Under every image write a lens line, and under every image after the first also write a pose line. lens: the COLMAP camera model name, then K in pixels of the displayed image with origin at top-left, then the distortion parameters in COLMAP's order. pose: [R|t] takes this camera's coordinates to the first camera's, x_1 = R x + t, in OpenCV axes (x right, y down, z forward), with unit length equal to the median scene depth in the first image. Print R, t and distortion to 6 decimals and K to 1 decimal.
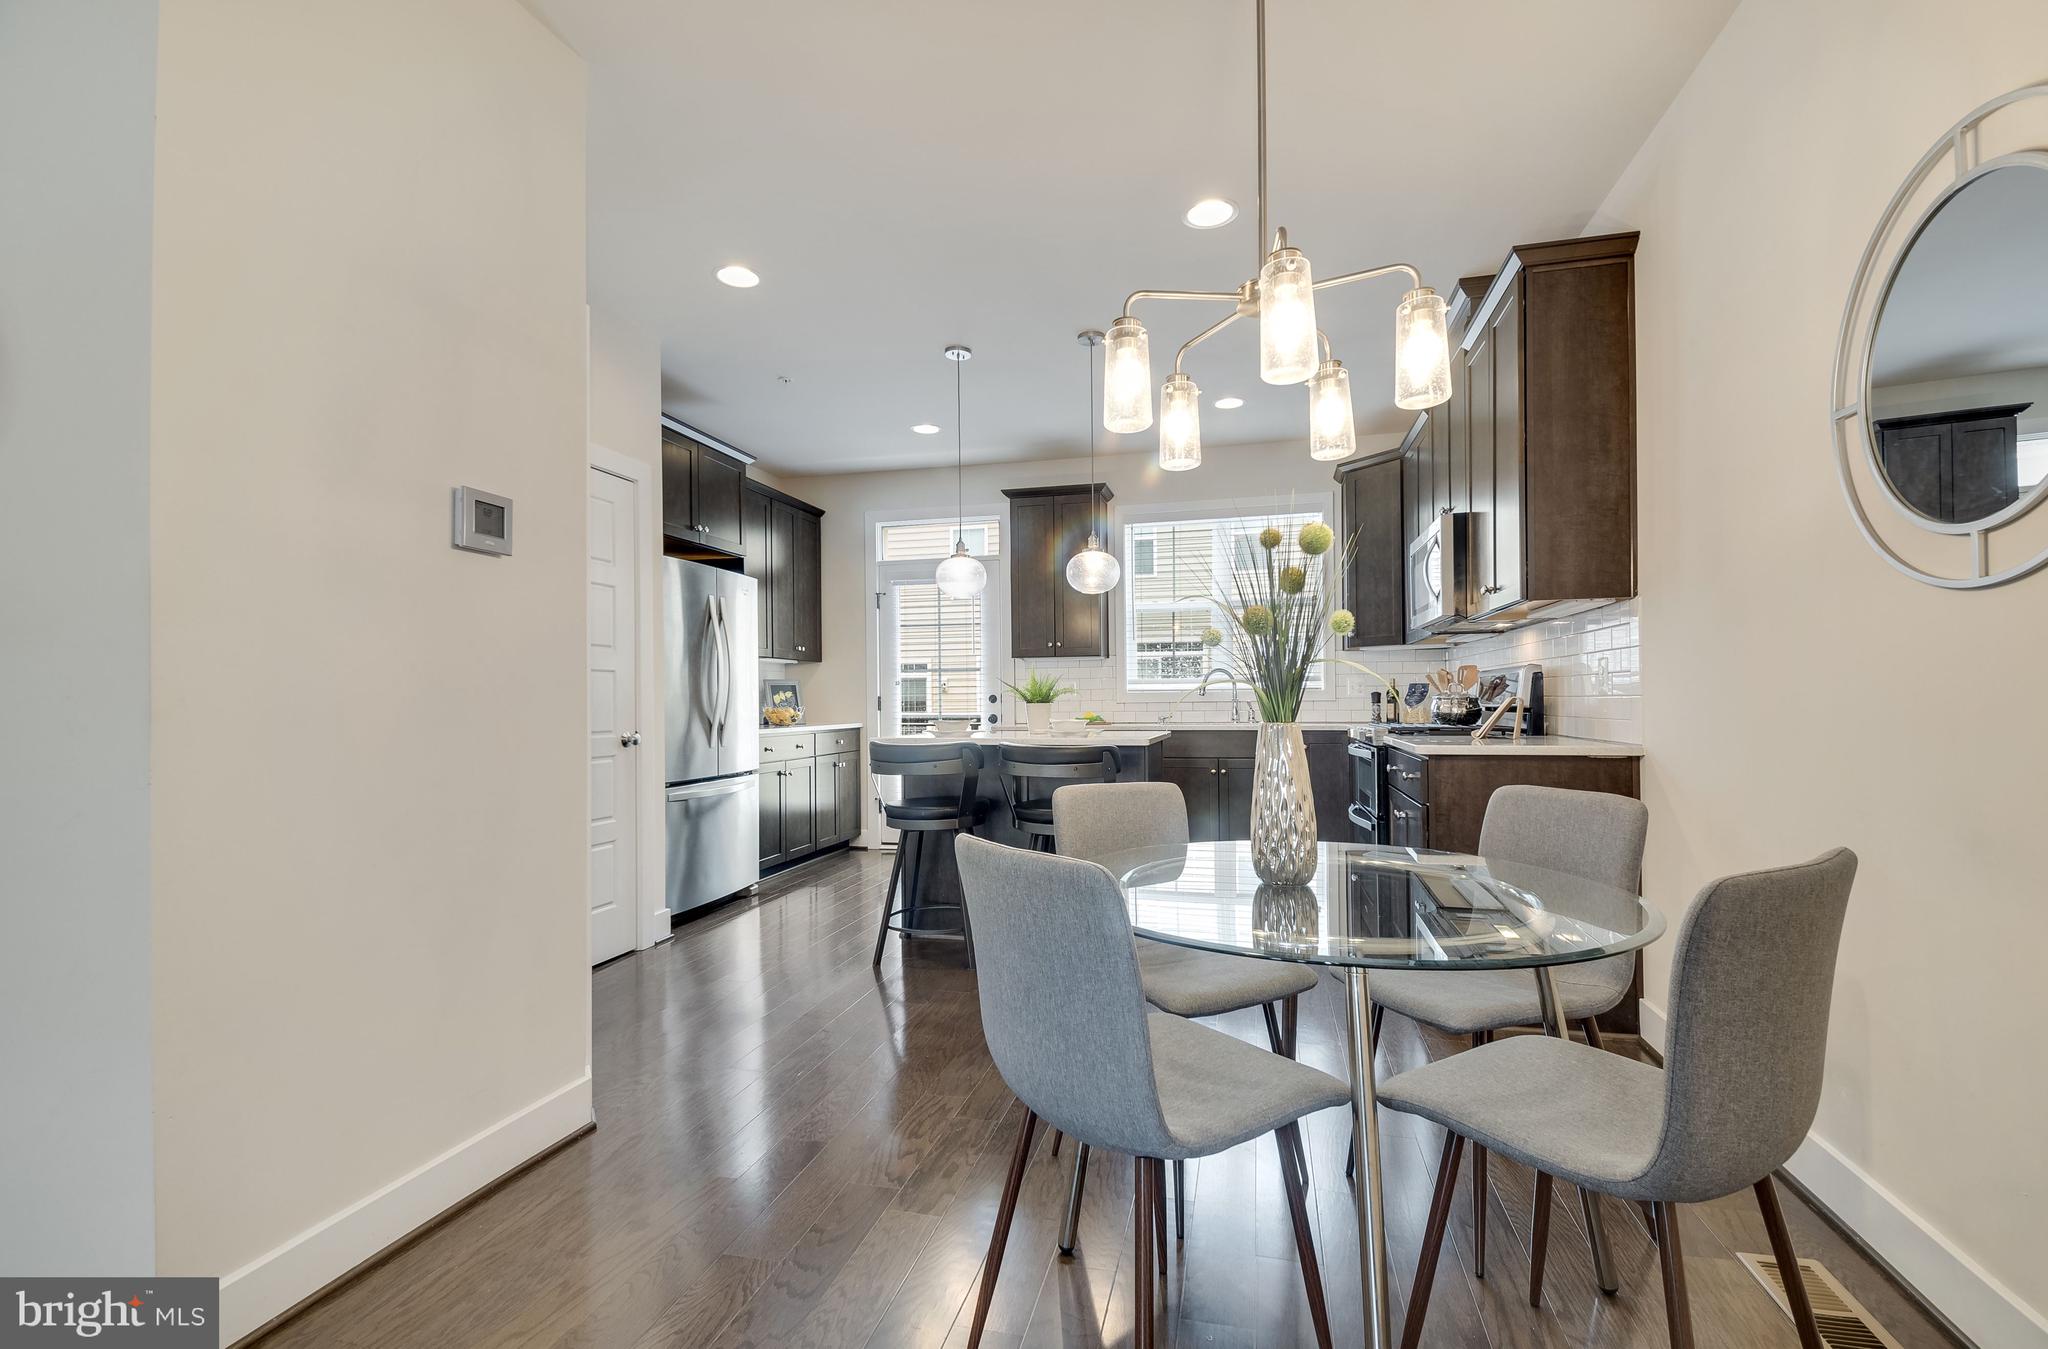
lens RADIAL K [[904.4, 0, 1029.5], [0, 904.4, 691.1], [0, 0, 1]] dist [0.013576, -0.016955]
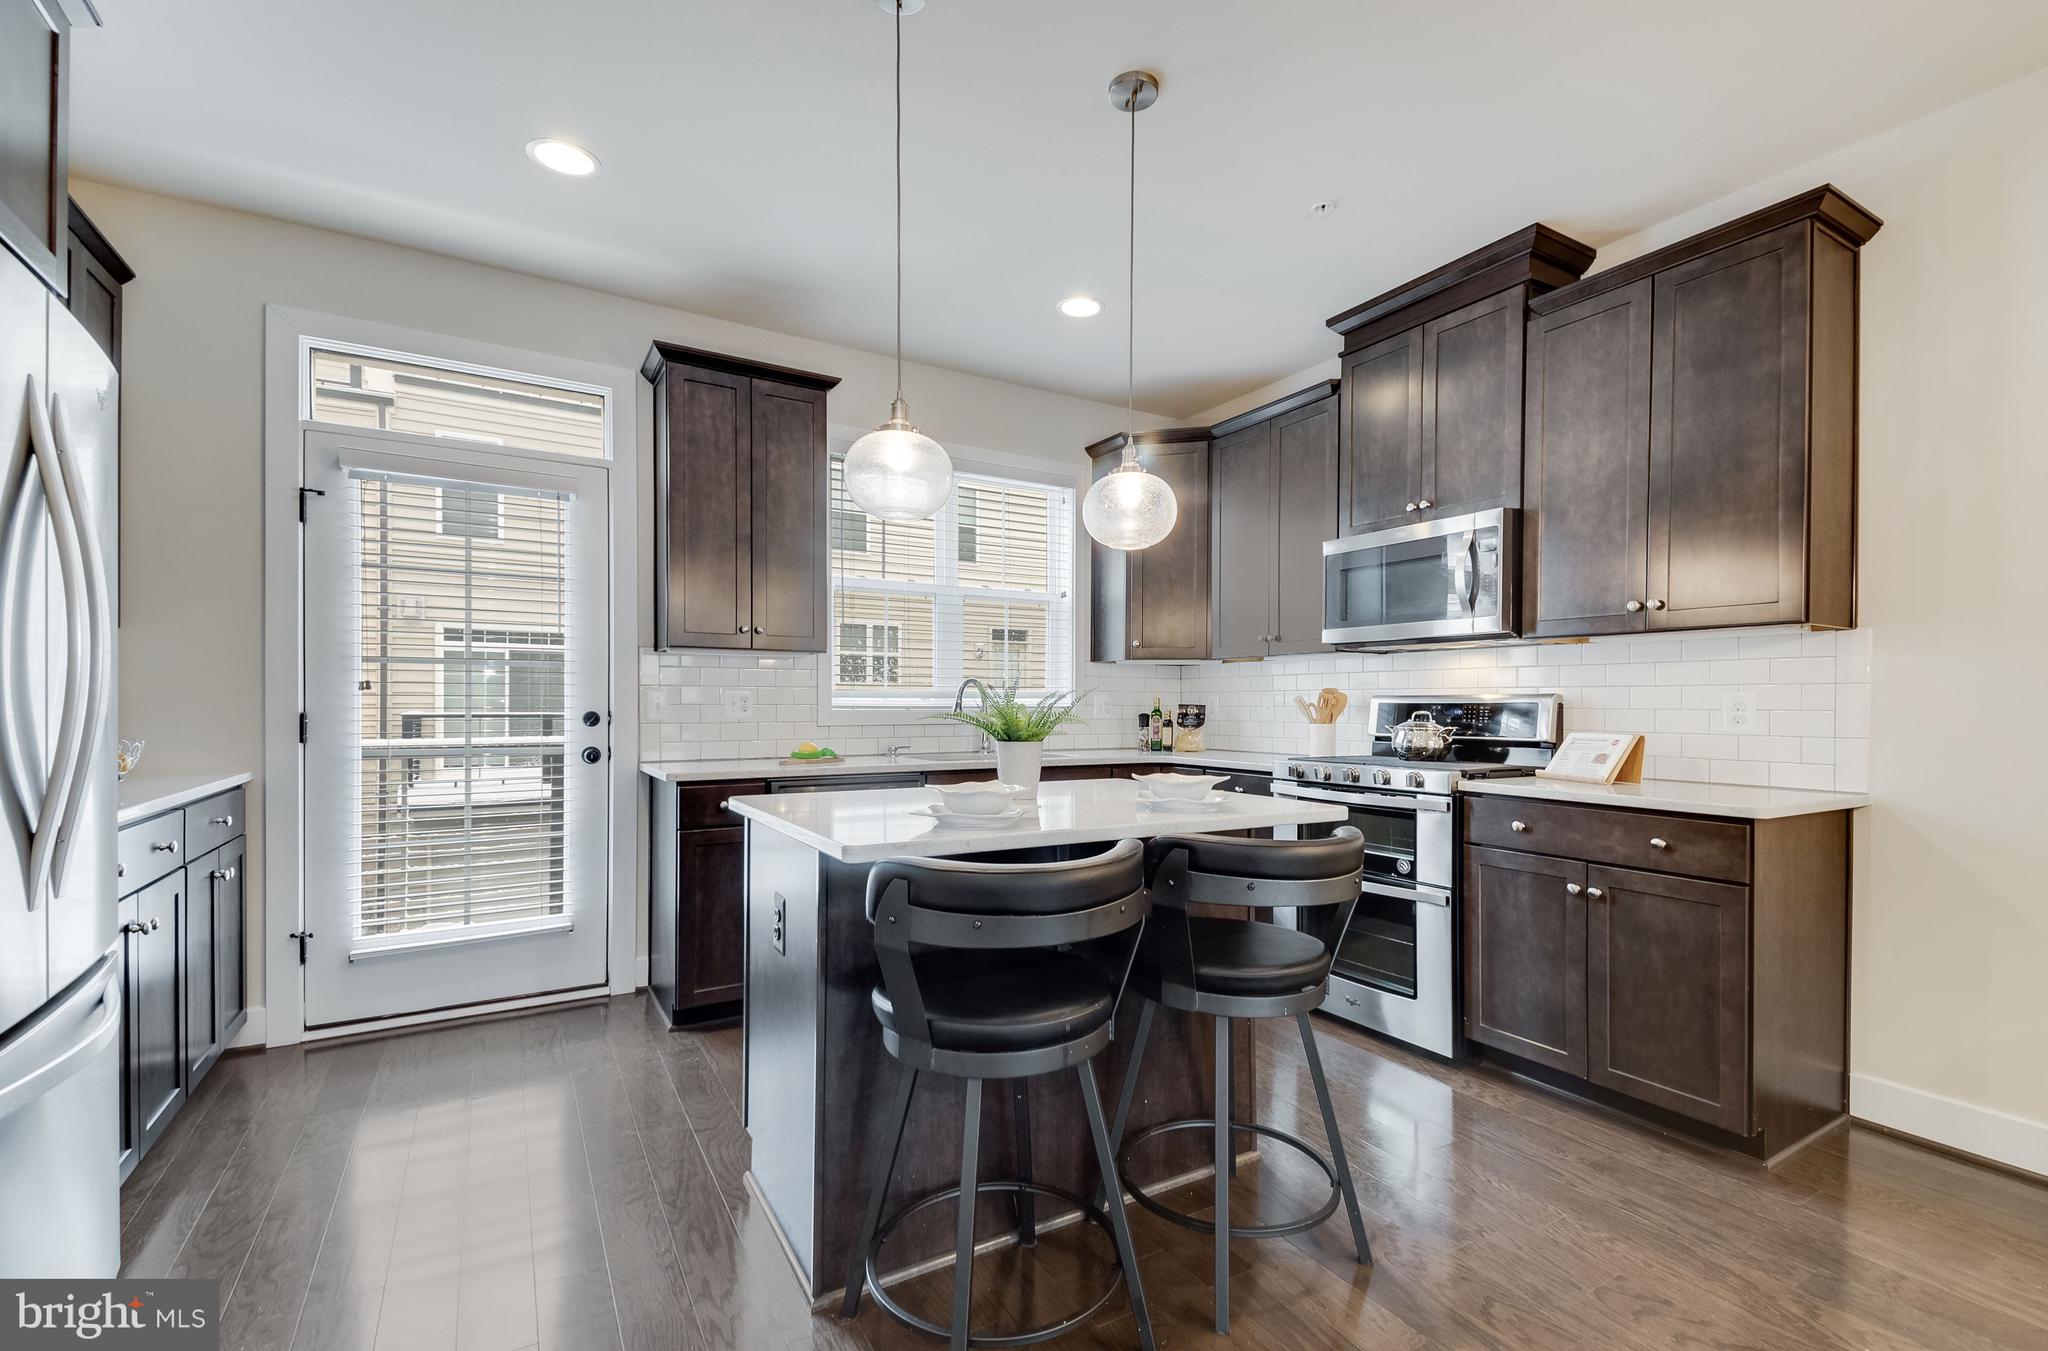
lens RADIAL K [[891.7, 0, 1039.2], [0, 891.7, 711.6], [0, 0, 1]] dist [0.031483, -0.000142]
pose [[0.703371, 0.004587, 0.710808, -0.284291], [-0.019020, 0.999743, 0.012370, -0.009039], [-0.710569, -0.022220, 0.703277, 0.493580]]
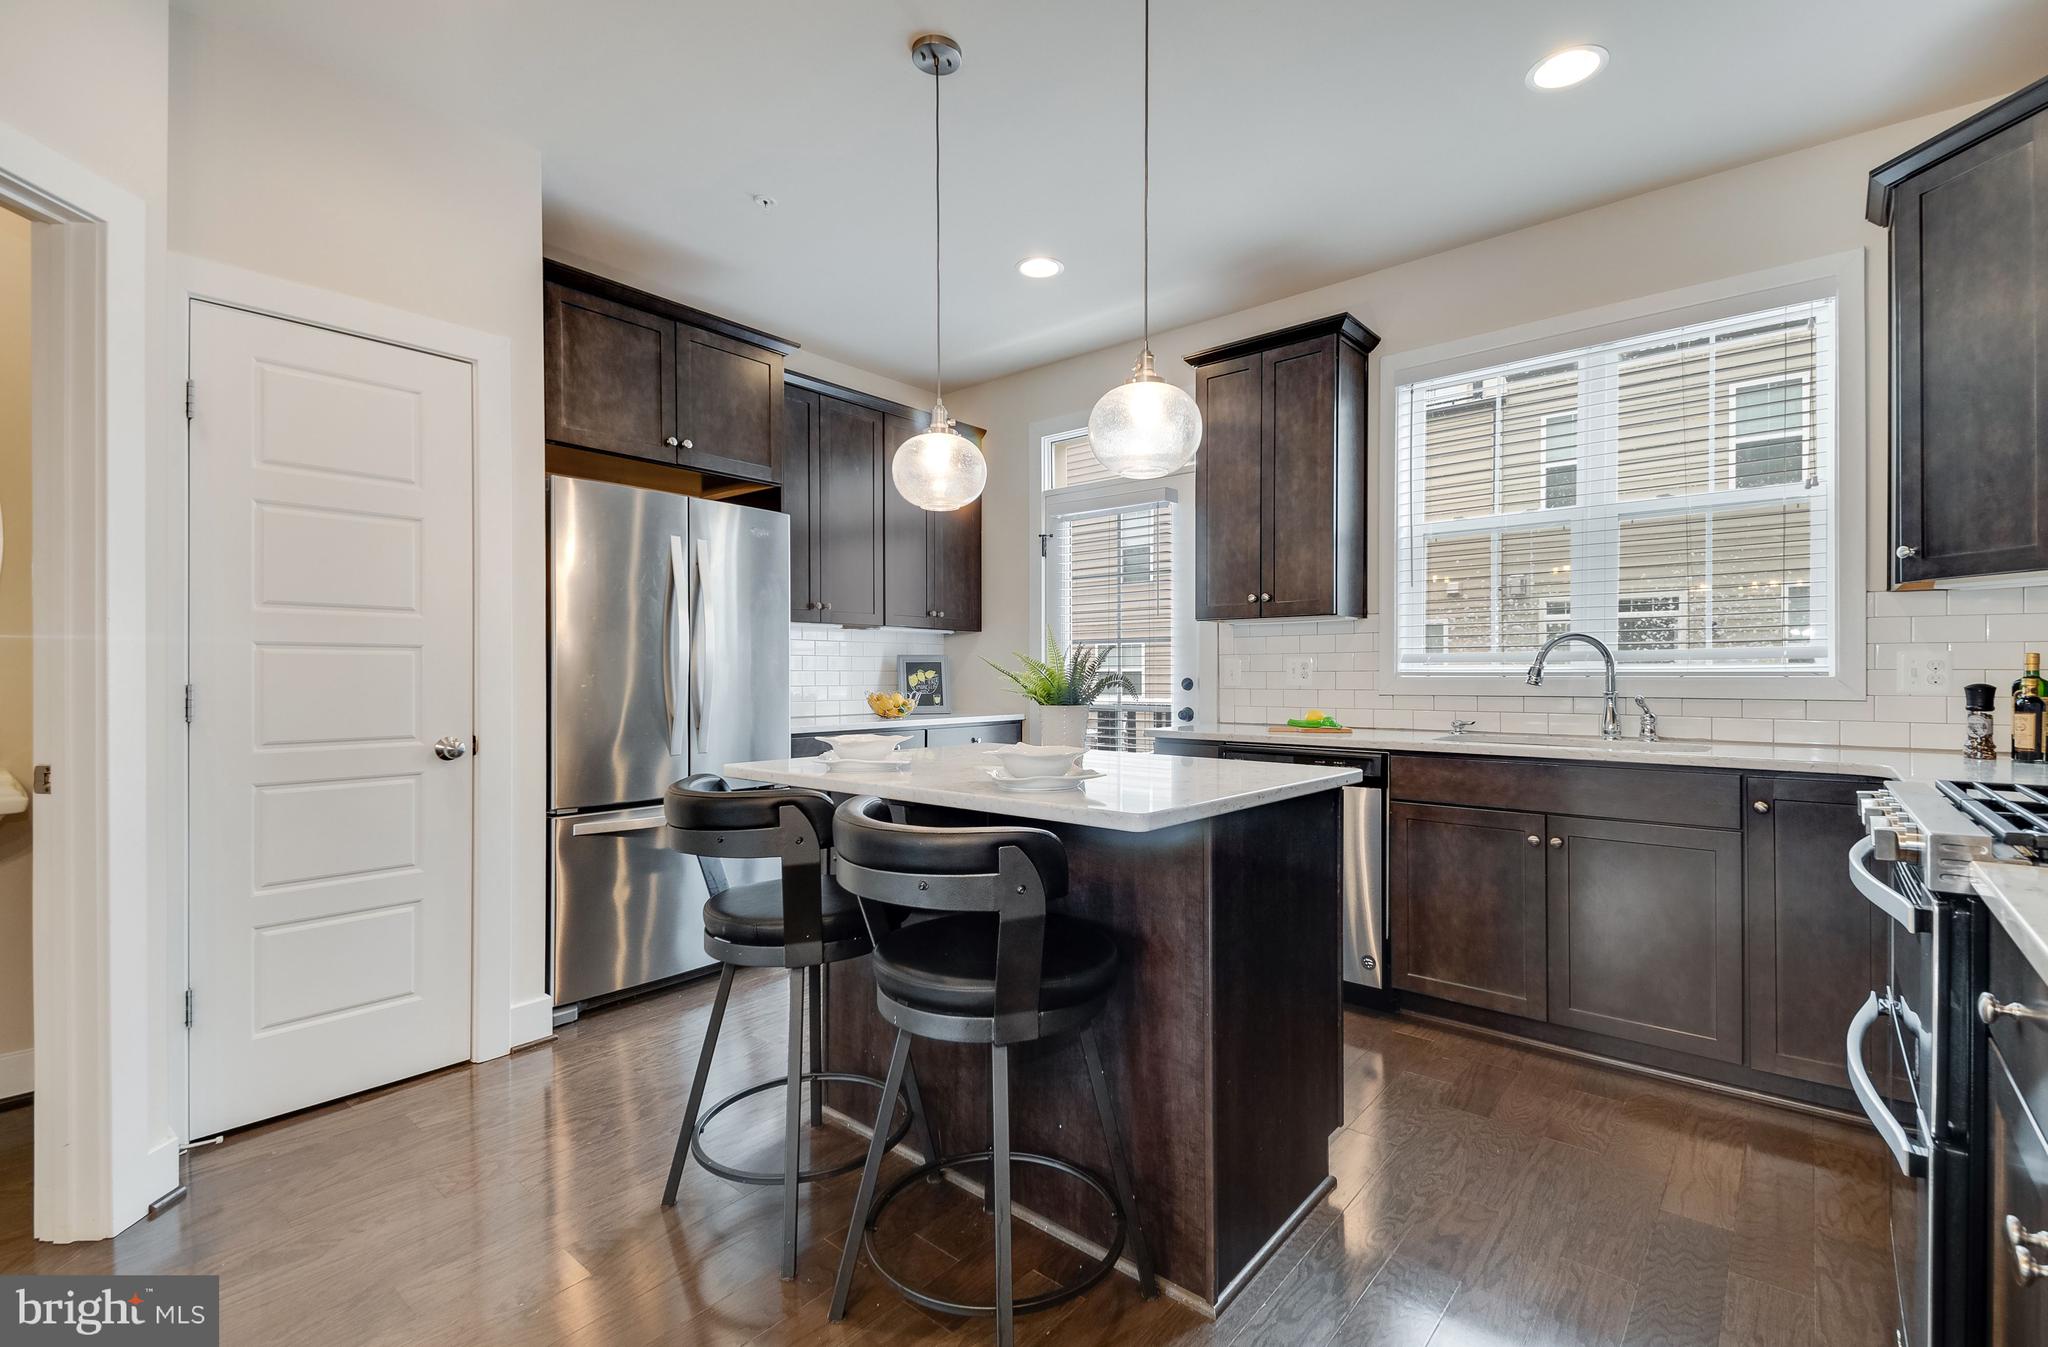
lens RADIAL K [[903.2, 0, 1036.8], [0, 903.2, 677.7], [0, 0, 1]] dist [0.035505, -0.017039]
pose [[0.900513, 0.010133, -0.434710, 0.173131], [-0.002308, 0.999826, 0.018526, -0.009221], [0.434822, -0.015679, 0.900380, 0.421929]]
